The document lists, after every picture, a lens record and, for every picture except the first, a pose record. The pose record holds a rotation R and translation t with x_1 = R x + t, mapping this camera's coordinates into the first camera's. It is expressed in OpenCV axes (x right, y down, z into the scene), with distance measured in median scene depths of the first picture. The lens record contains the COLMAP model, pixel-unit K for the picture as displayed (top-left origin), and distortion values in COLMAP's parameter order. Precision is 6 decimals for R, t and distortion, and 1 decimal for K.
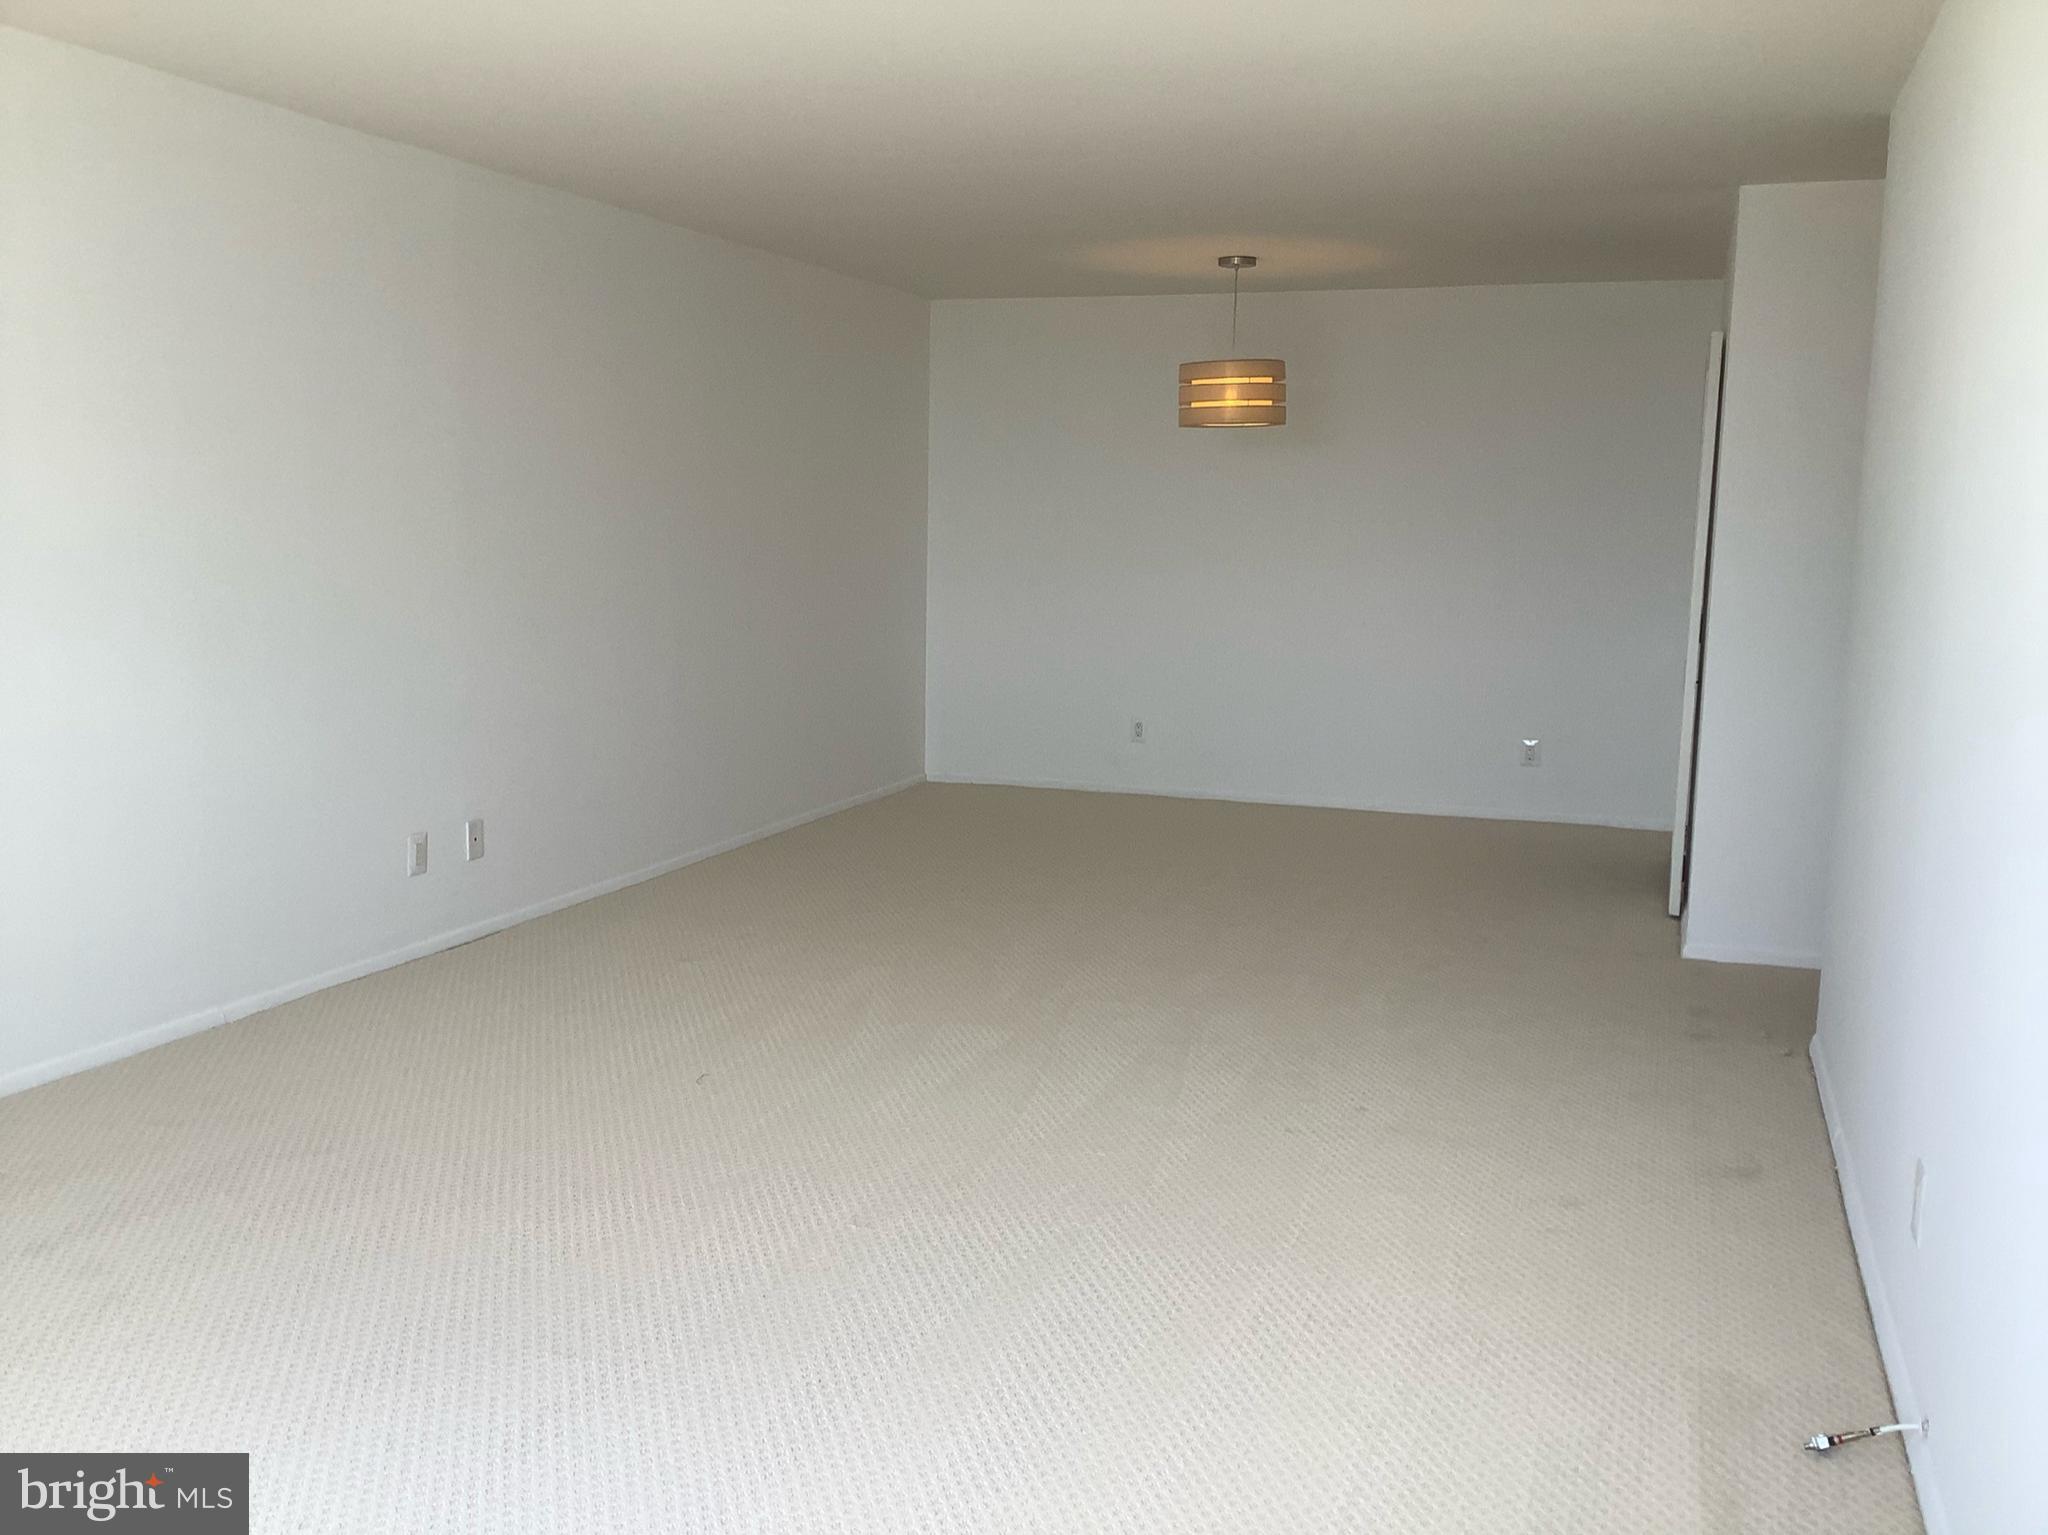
lens RADIAL K [[1868.7, 0, 1020.0], [0, 1868.7, 778.1], [0, 0, 1]] dist [0.028648, 0.000000]
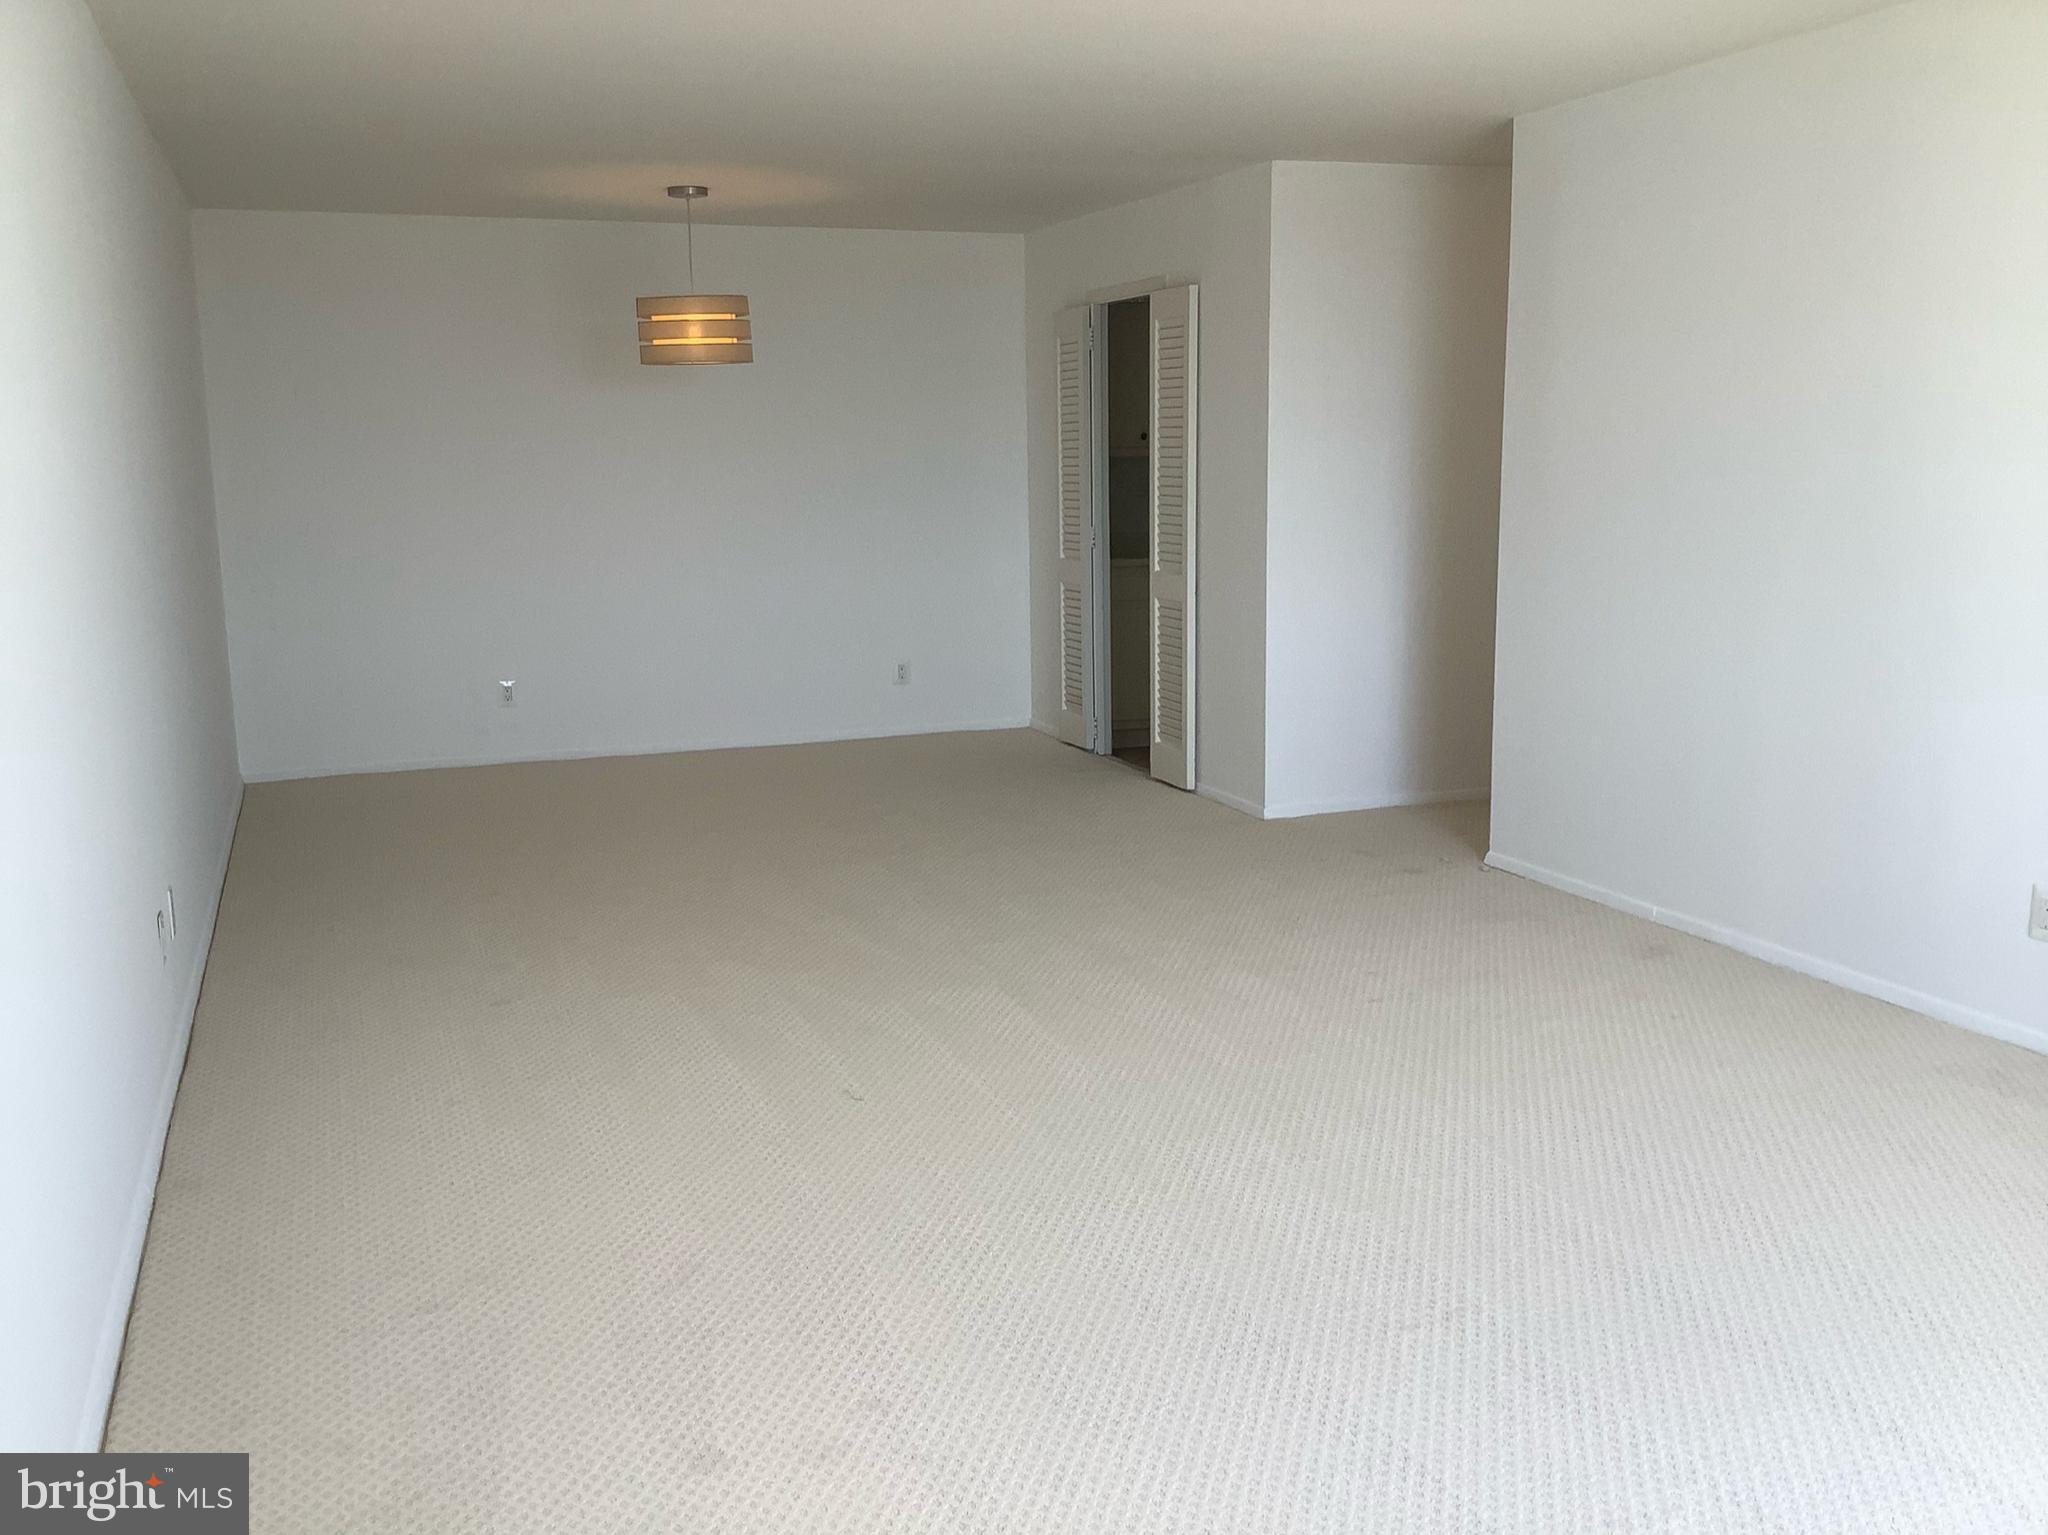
lens RADIAL K [[1868.7, 0, 1025.2], [0, 1868.7, 767.3], [0, 0, 1]] dist [0.028648, 0.000000]
pose [[0.762131, -0.137473, 0.632659, -0.400524], [0.119531, 0.990275, 0.071187, -0.030668], [-0.636293, 0.021368, 0.771151, 0.151941]]
